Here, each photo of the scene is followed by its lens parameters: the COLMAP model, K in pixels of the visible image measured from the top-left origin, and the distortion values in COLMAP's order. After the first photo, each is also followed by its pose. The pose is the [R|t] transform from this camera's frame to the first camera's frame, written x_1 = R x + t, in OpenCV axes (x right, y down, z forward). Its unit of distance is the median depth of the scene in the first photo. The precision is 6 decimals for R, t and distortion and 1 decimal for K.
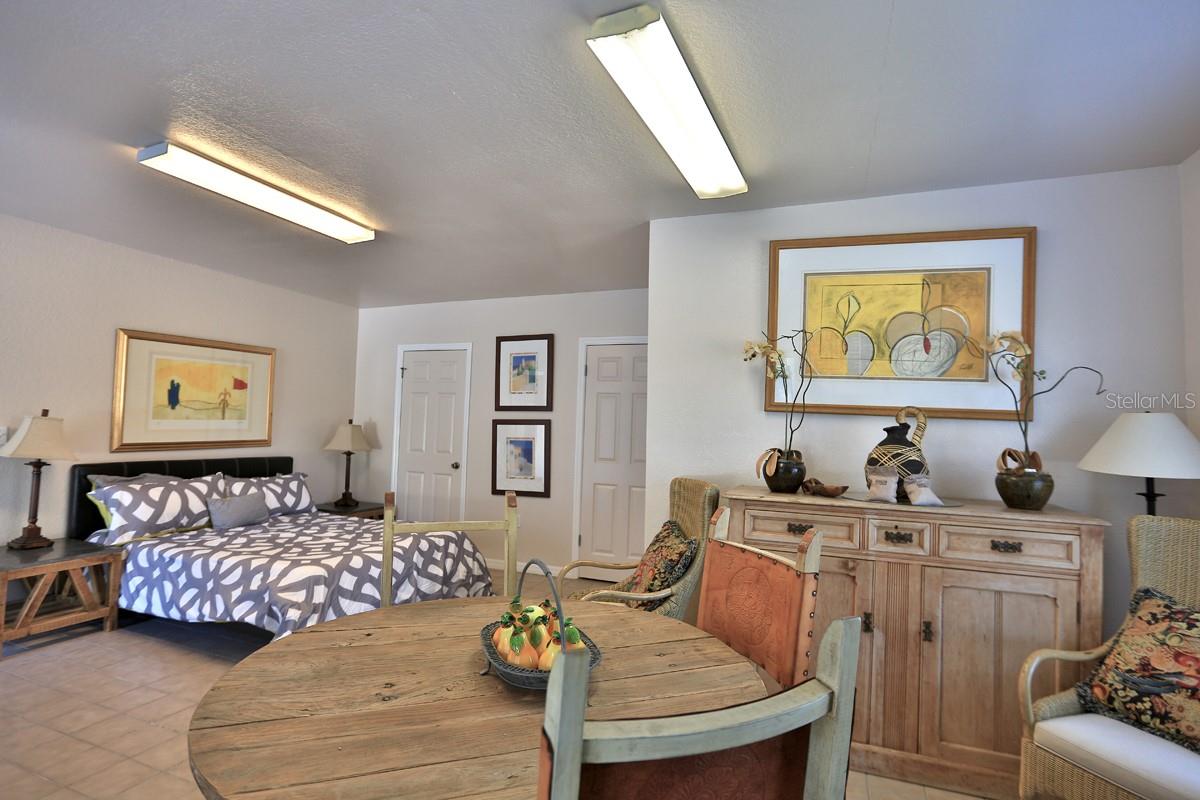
lens RADIAL K [[593.8, 0, 597.6], [0, 593.8, 396.5], [0, 0, 1]] dist [-0.036631, 0.010521]
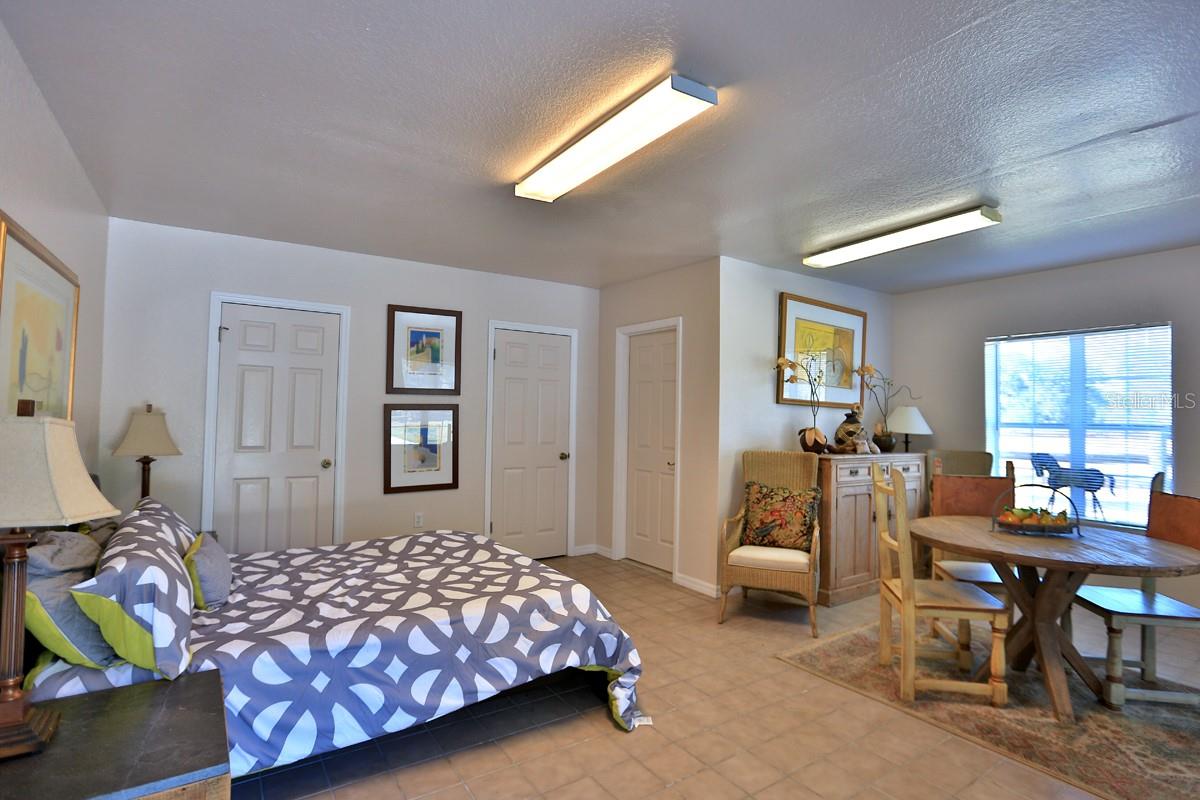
lens RADIAL K [[593.8, 0, 594.0], [0, 593.8, 404.9], [0, 0, 1]] dist [-0.036631, 0.010521]
pose [[0.560117, -0.007101, 0.828383, -0.955459], [-0.044399, 0.998269, 0.038578, -0.007079], [-0.827223, -0.058387, 0.558832, 0.406741]]
